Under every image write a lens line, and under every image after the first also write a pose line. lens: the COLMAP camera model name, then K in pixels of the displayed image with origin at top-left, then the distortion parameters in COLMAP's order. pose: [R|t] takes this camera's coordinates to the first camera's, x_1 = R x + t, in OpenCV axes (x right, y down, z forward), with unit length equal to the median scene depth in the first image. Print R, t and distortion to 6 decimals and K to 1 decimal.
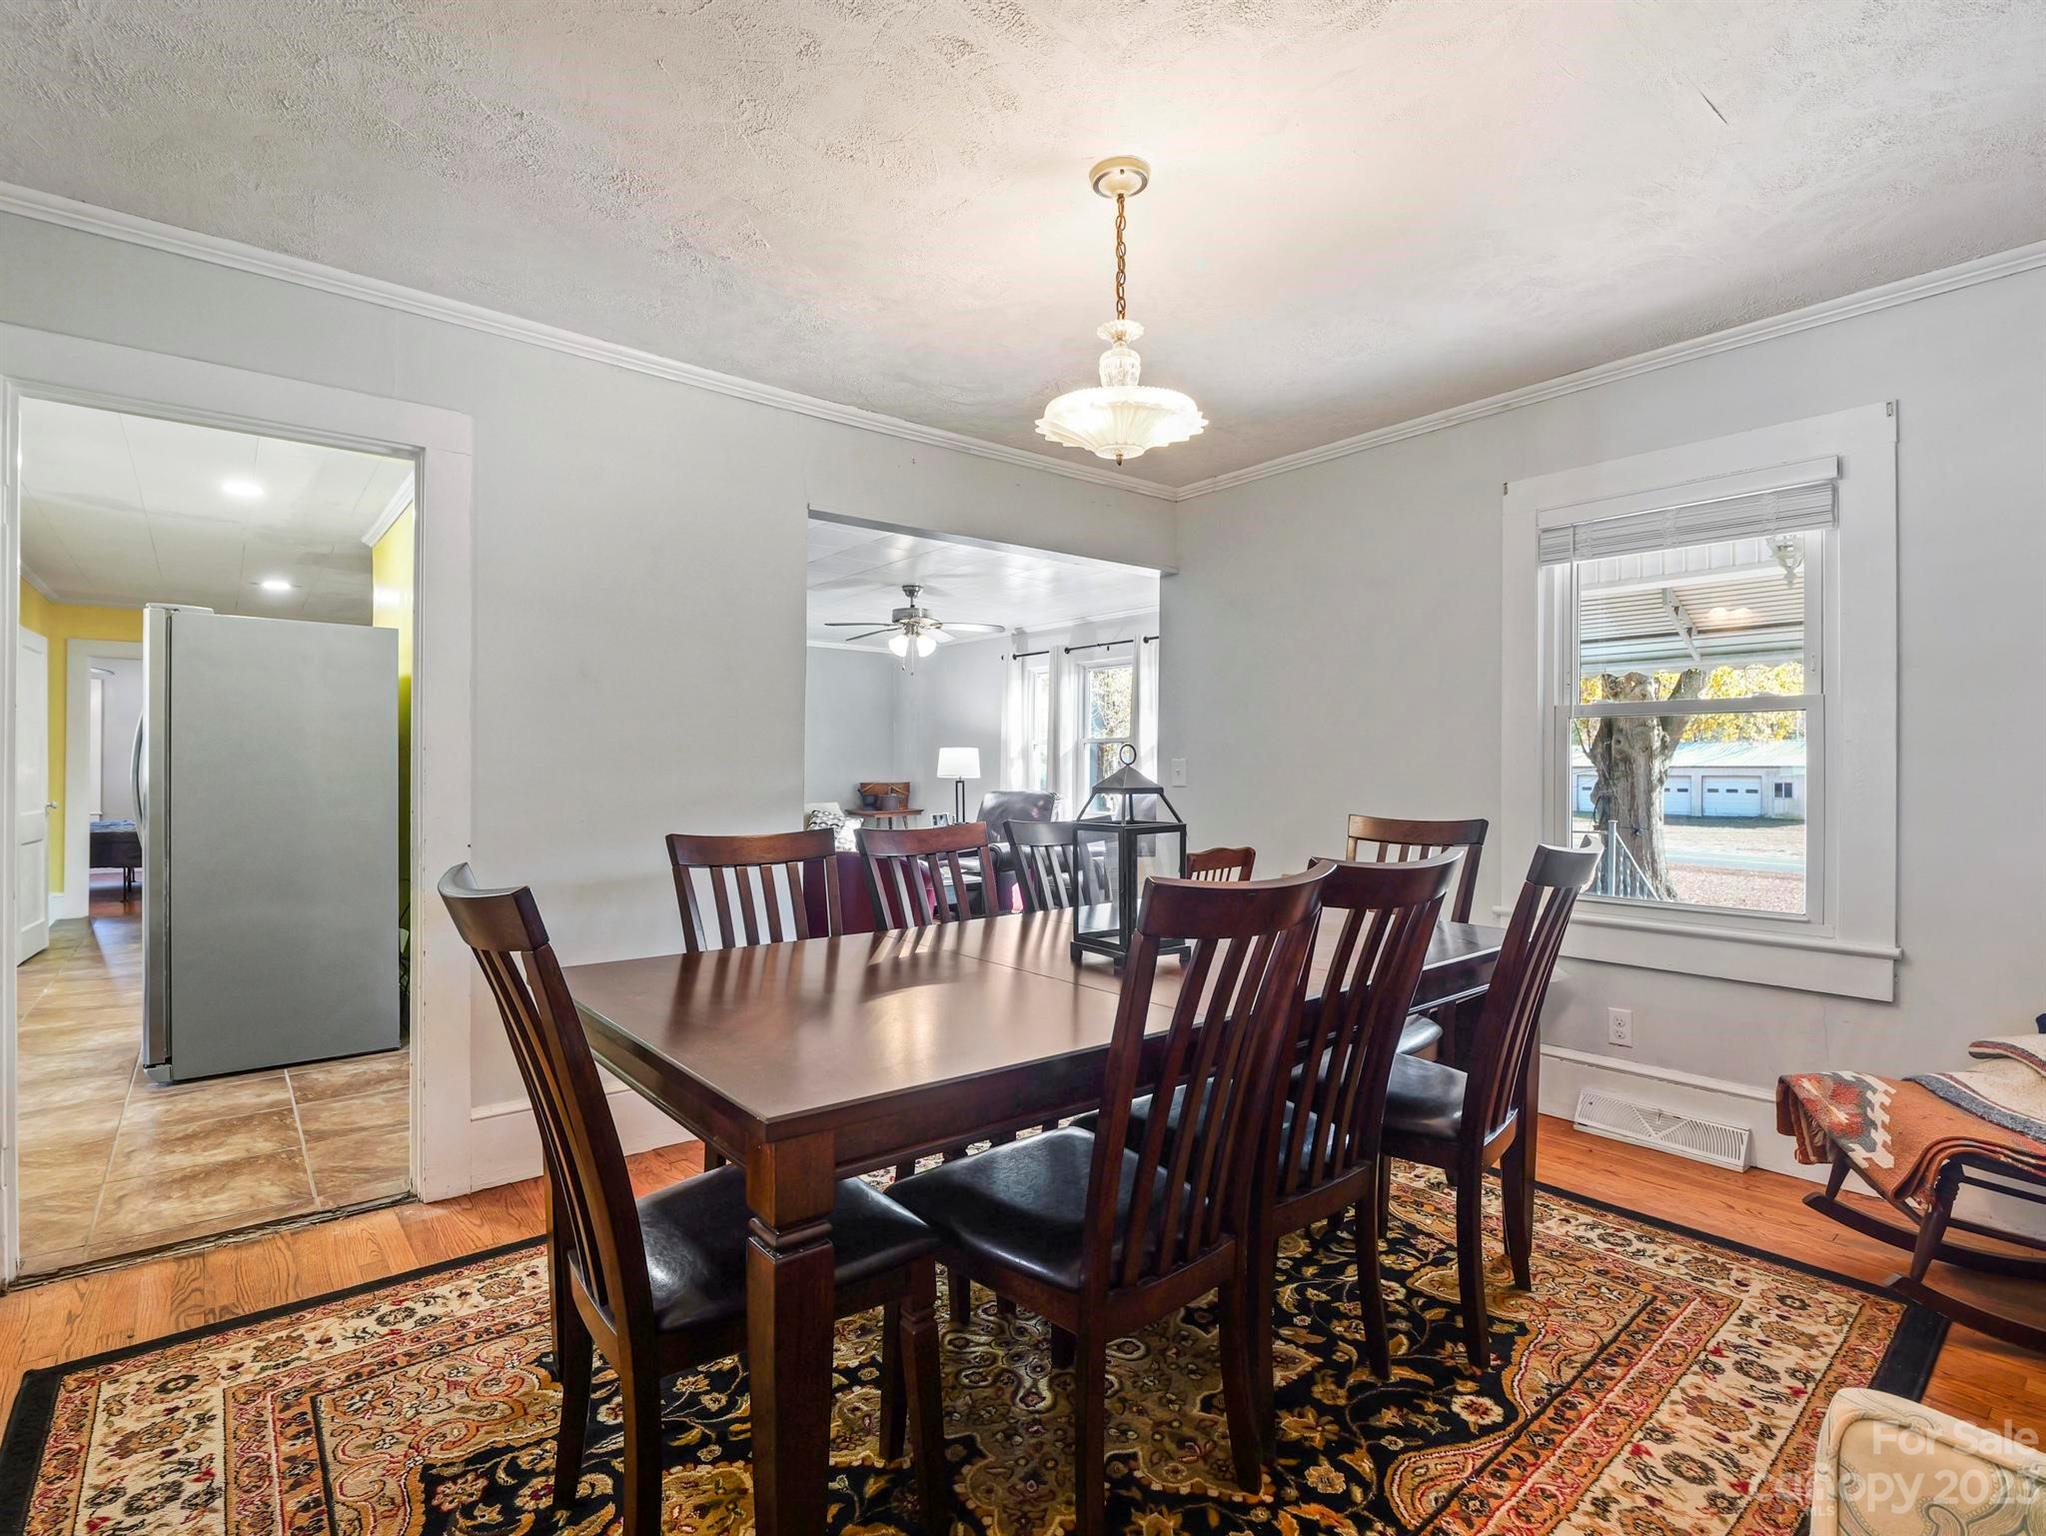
lens RADIAL K [[996.4, 0, 1022.9], [0, 996.4, 747.5], [0, 0, 1]] dist [-0.017890, -0.000996]
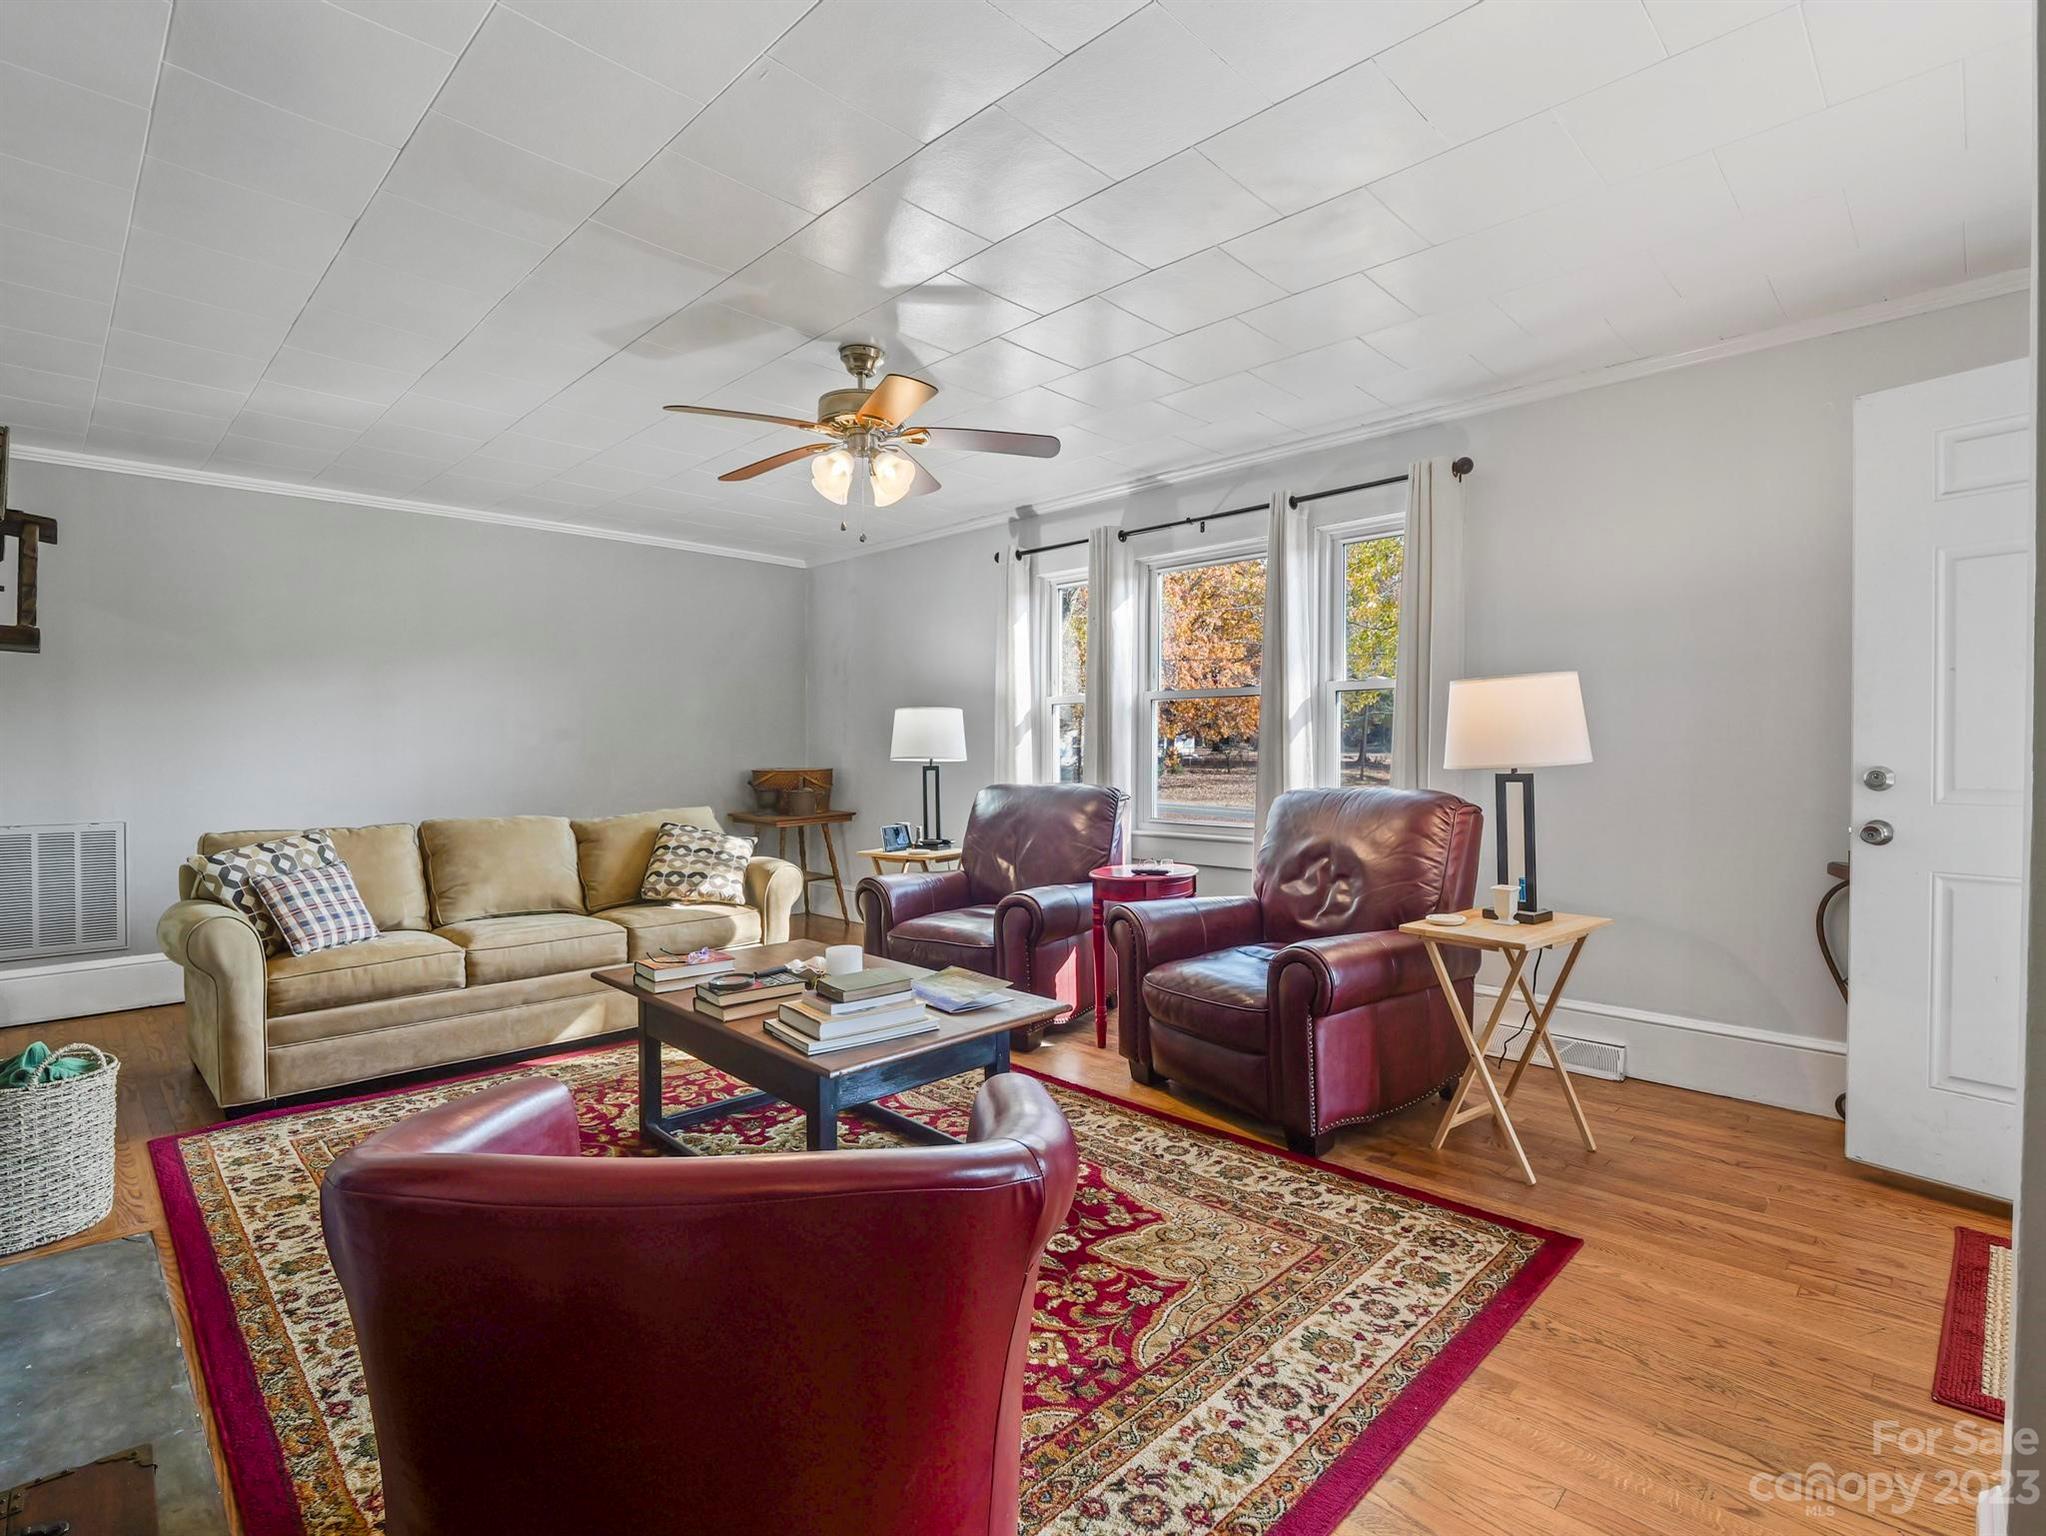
lens RADIAL K [[996.4, 0, 1018.2], [0, 996.4, 759.9], [0, 0, 1]] dist [-0.017890, -0.000996]
pose [[0.995060, -0.004941, 0.099157, -0.069933], [0.001827, 0.999503, 0.031466, 0.011845], [-0.099263, -0.031130, 0.994574, 0.431865]]
